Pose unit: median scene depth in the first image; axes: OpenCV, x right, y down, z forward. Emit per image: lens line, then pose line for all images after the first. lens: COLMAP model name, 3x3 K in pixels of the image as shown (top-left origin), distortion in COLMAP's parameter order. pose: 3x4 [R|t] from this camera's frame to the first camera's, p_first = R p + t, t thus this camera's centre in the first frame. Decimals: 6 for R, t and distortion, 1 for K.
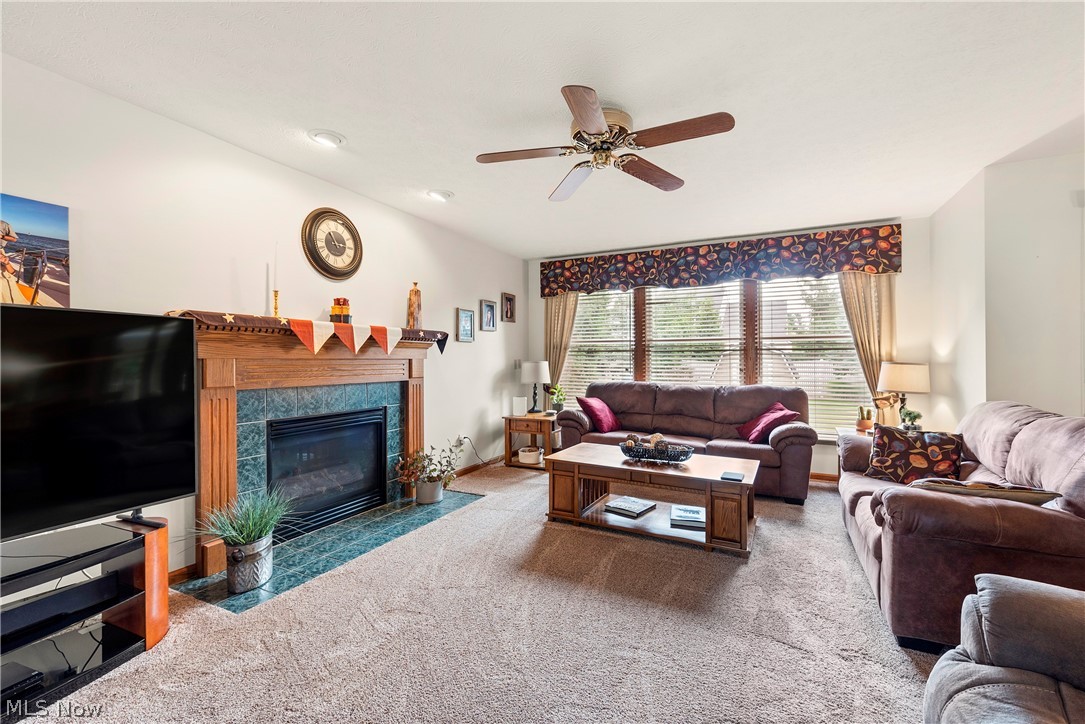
lens RADIAL K [[451.8, 0, 542.7], [0, 451.8, 361.7], [0, 0, 1]] dist [-0.000740, 0.000015]
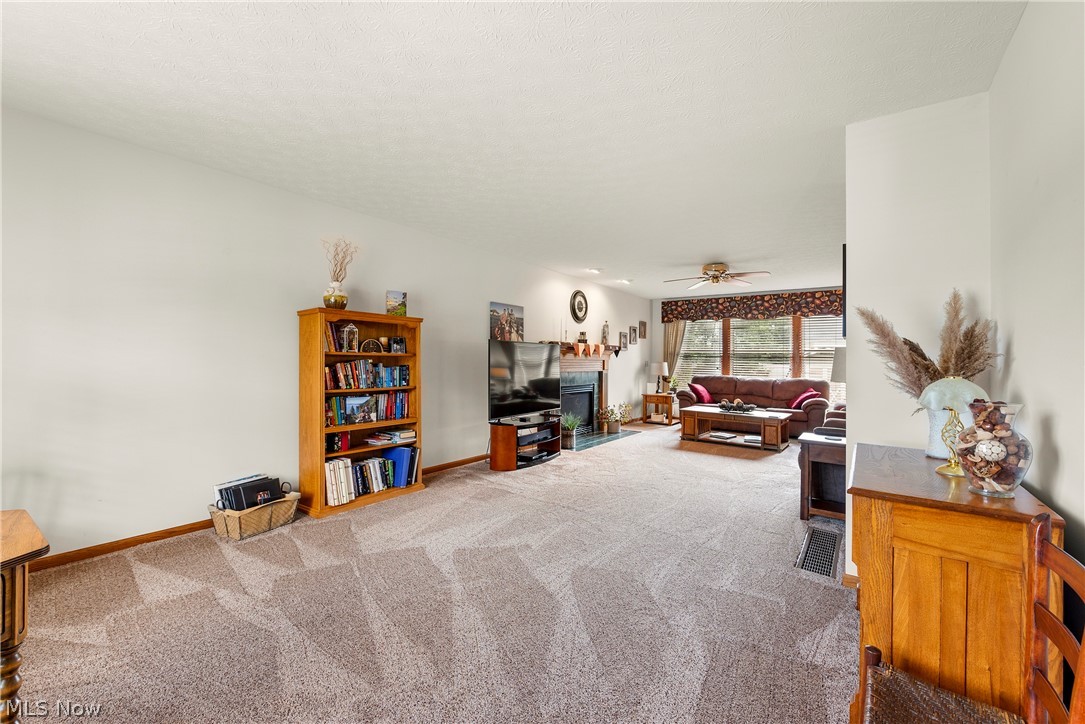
lens RADIAL K [[451.8, 0, 535.2], [0, 451.8, 355.7], [0, 0, 1]] dist [-0.000740, 0.000015]
pose [[0.985473, 0.013347, -0.169305, -0.216967], [-0.015843, 0.999785, -0.013399, 0.005147], [0.169090, 0.015886, 0.985473, -0.836028]]
